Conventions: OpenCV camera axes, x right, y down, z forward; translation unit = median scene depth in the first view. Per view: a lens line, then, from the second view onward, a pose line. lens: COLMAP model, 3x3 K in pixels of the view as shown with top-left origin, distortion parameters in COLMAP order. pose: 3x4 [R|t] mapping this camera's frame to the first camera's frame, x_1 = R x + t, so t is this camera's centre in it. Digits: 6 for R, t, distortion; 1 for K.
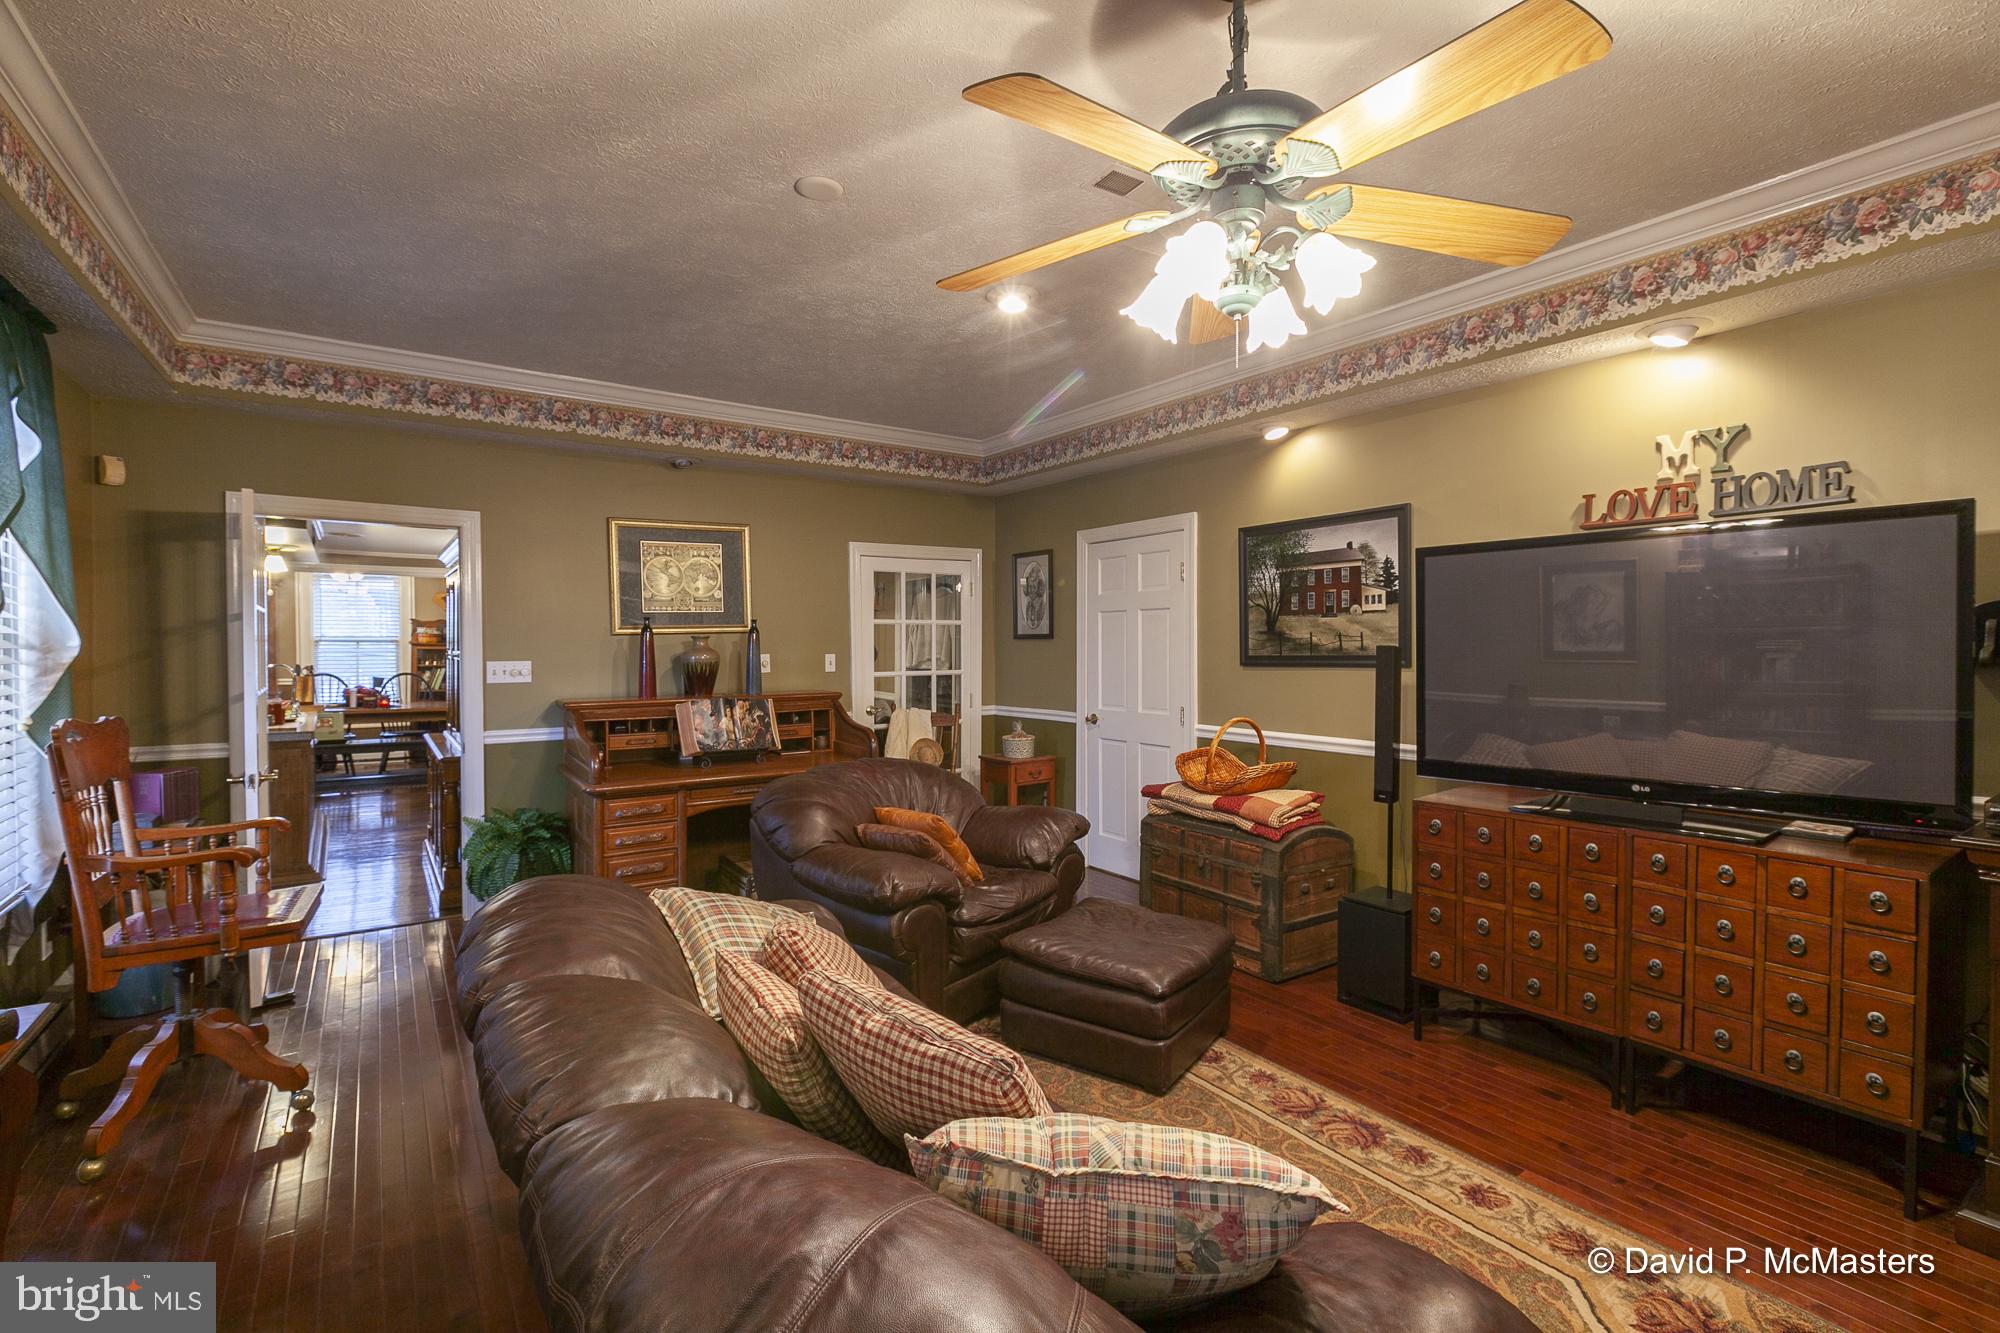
lens RADIAL K [[880.3, 0, 1000.0], [0, 880.3, 666.5], [0, 0, 1]] dist [-0.001389, -0.000282]
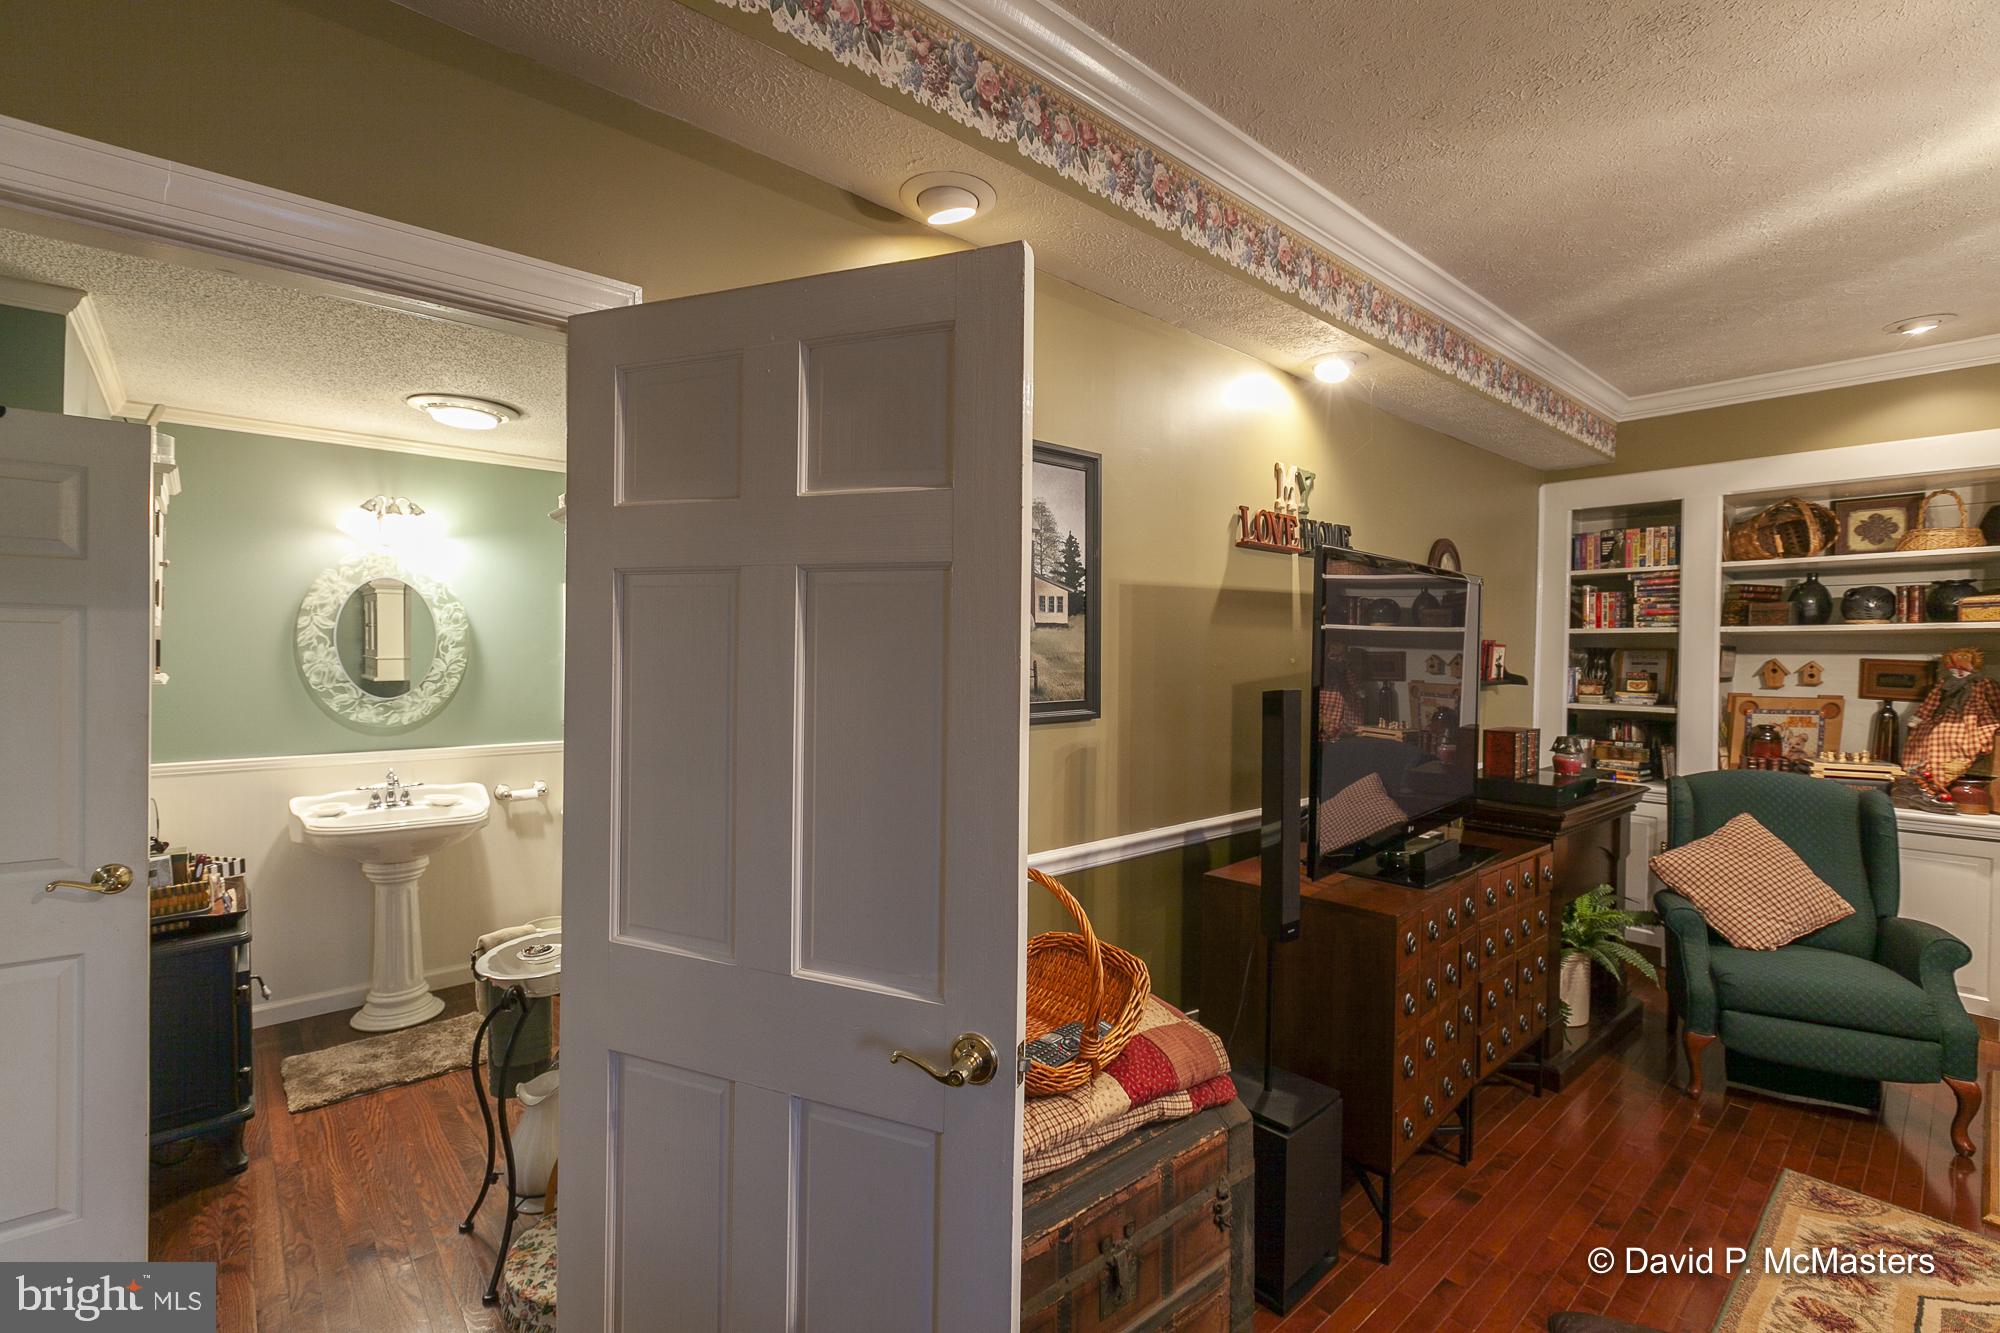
lens RADIAL K [[908.8, 0, 986.4], [0, 908.8, 655.6], [0, 0, 1]] dist [0.002688, 0.000469]
pose [[-0.104035, -0.011652, 0.994505, -0.159070], [0.006804, 0.999900, 0.012427, -0.050951], [-0.994550, 0.008060, -0.103946, 1.111934]]
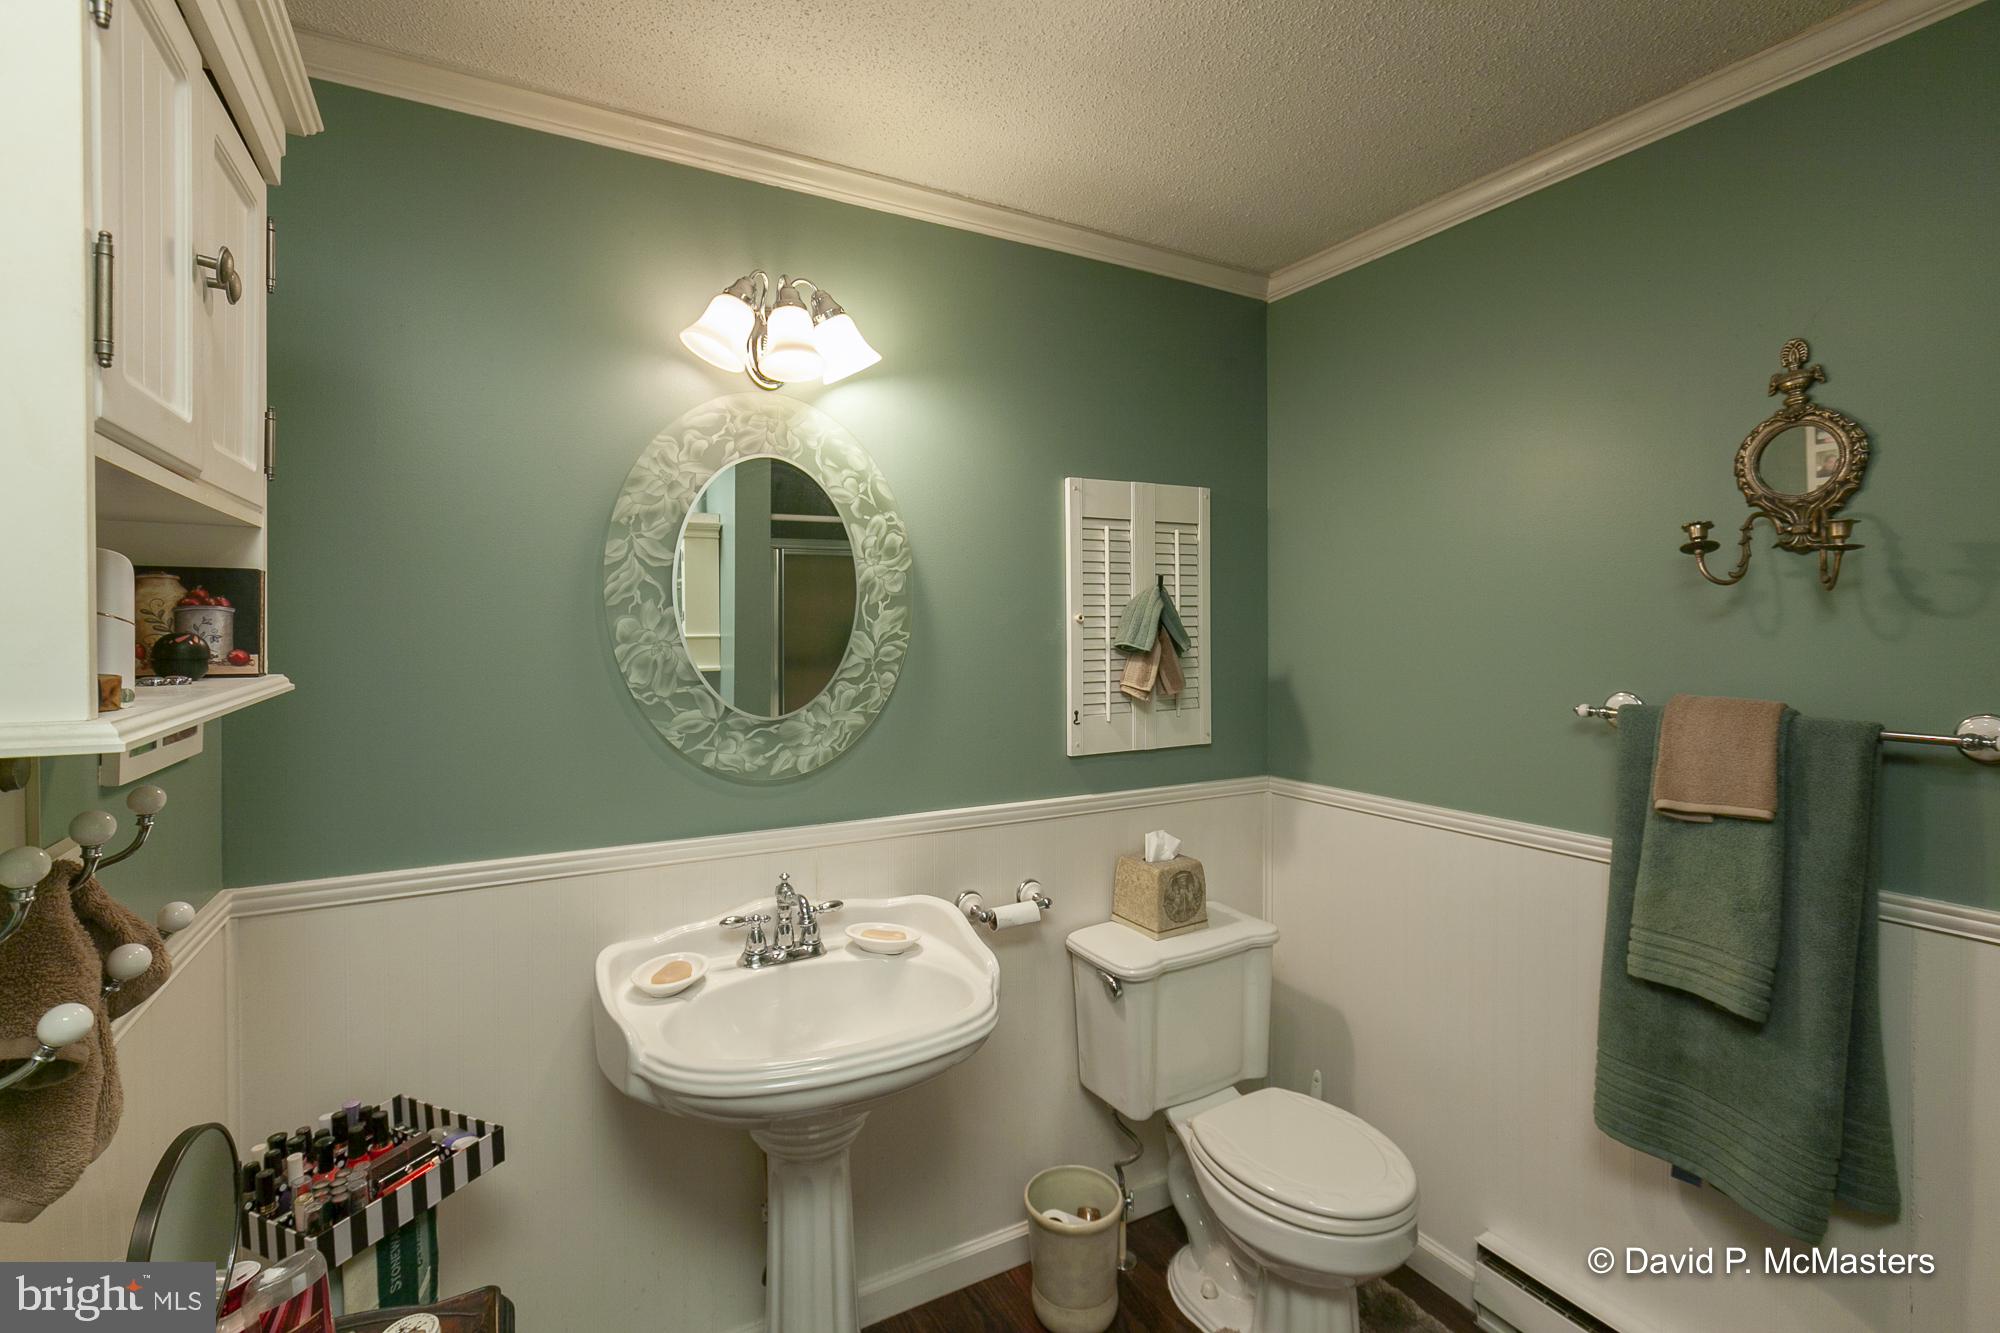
lens RADIAL K [[928.3, 0, 999.0], [0, 928.3, 630.4], [0, 0, 1]] dist [-0.000120, -0.000183]
pose [[0.100120, -0.003578, 0.994969, 0.416091], [0.021655, 0.999764, 0.001416, -0.039172], [-0.994740, 0.021404, 0.100174, 1.481260]]
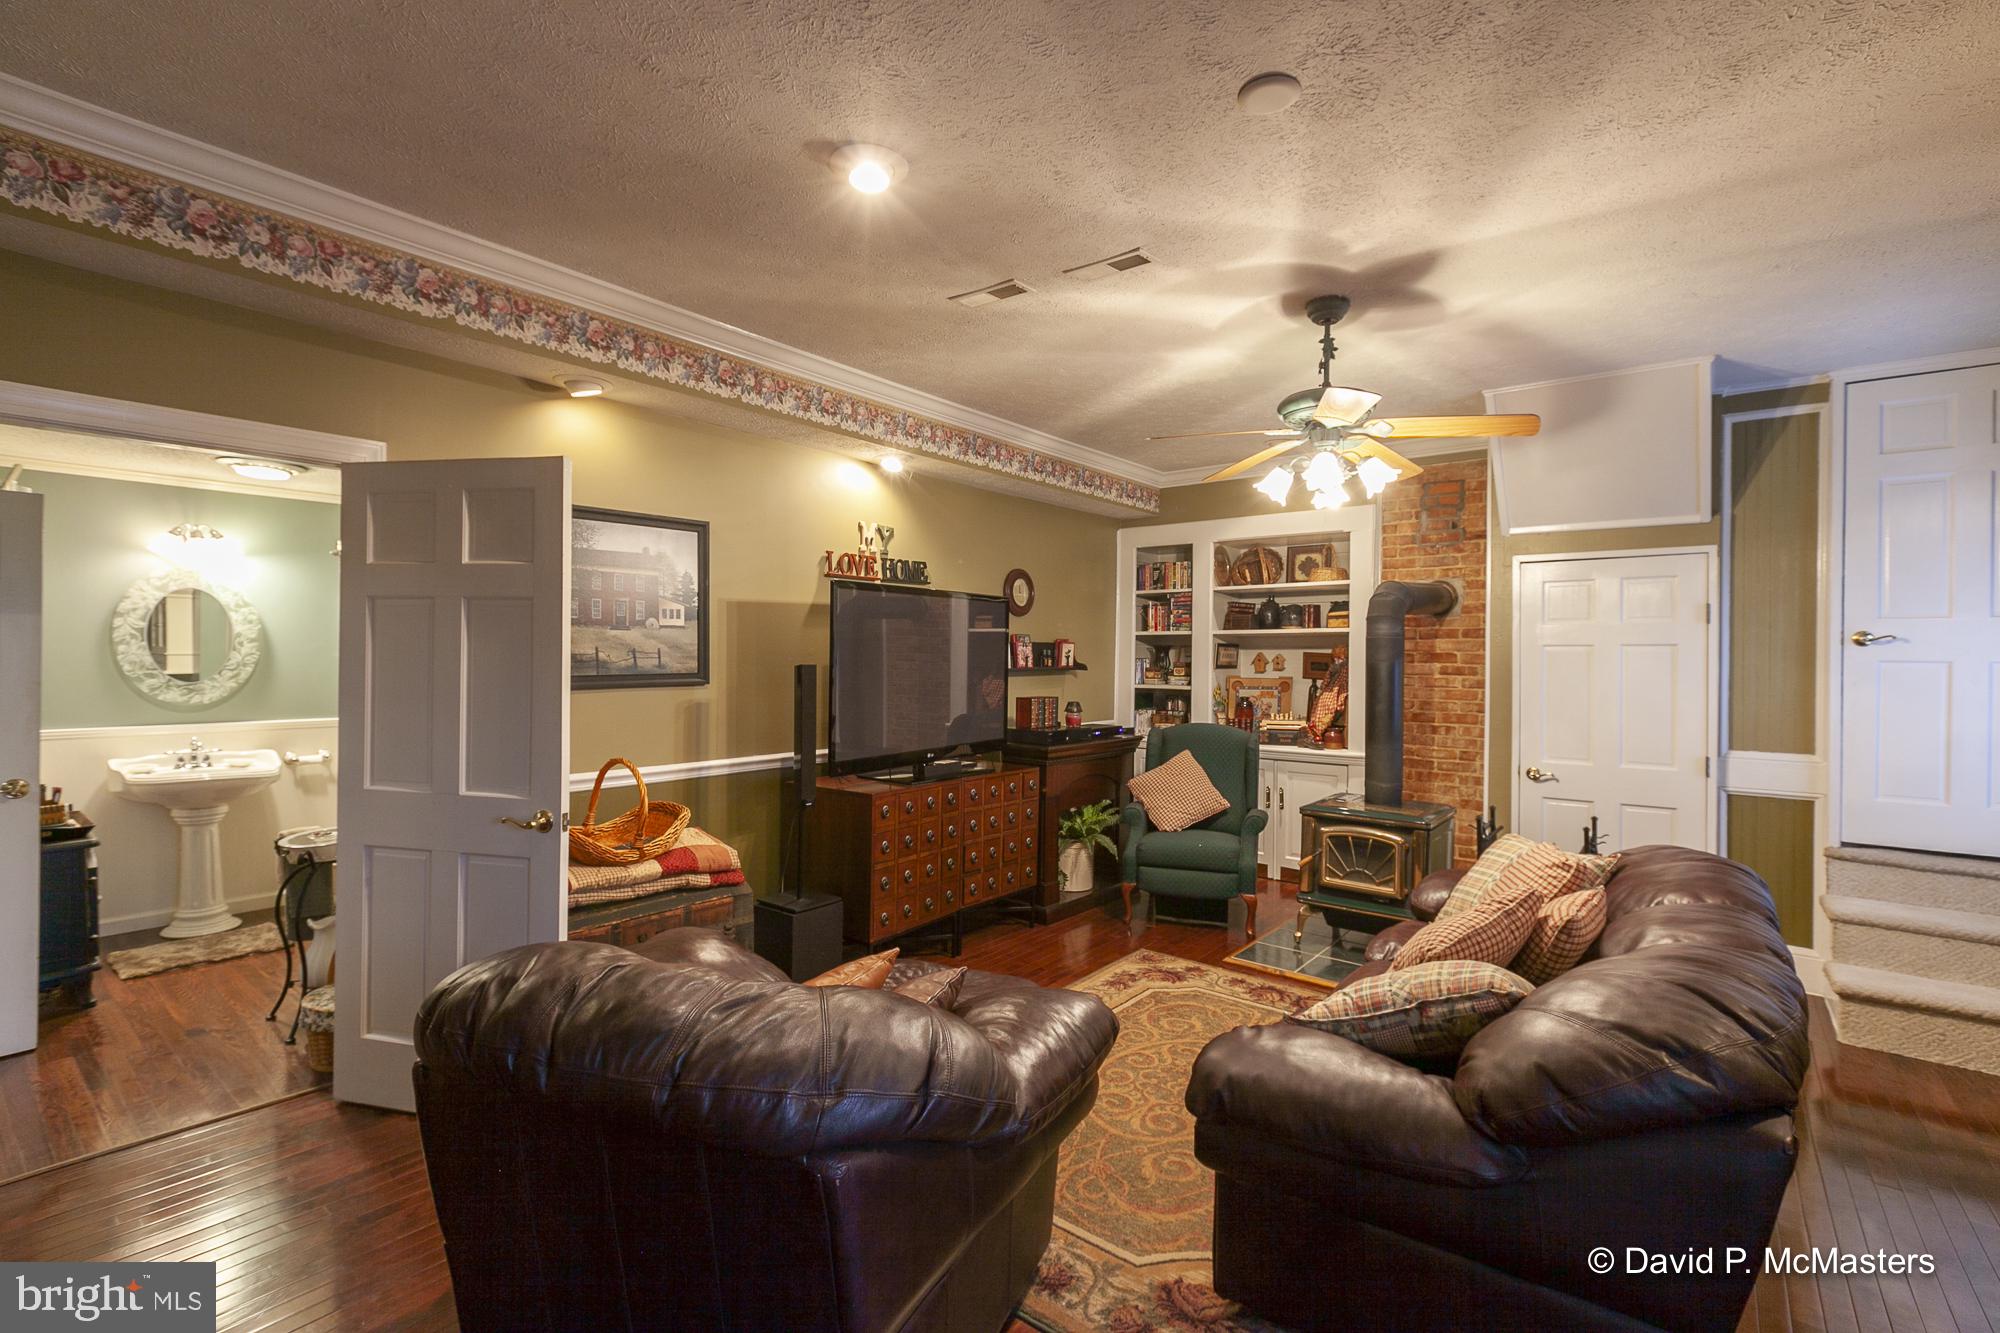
lens RADIAL K [[919.1, 0, 1002.3], [0, 919.1, 655.1], [0, 0, 1]] dist [-0.000443, -0.001003]
pose [[-0.280426, -0.006223, 0.959855, -0.619299], [0.006423, 0.999944, 0.008360, -0.038579], [-0.959854, 0.008509, -0.280371, 0.943794]]
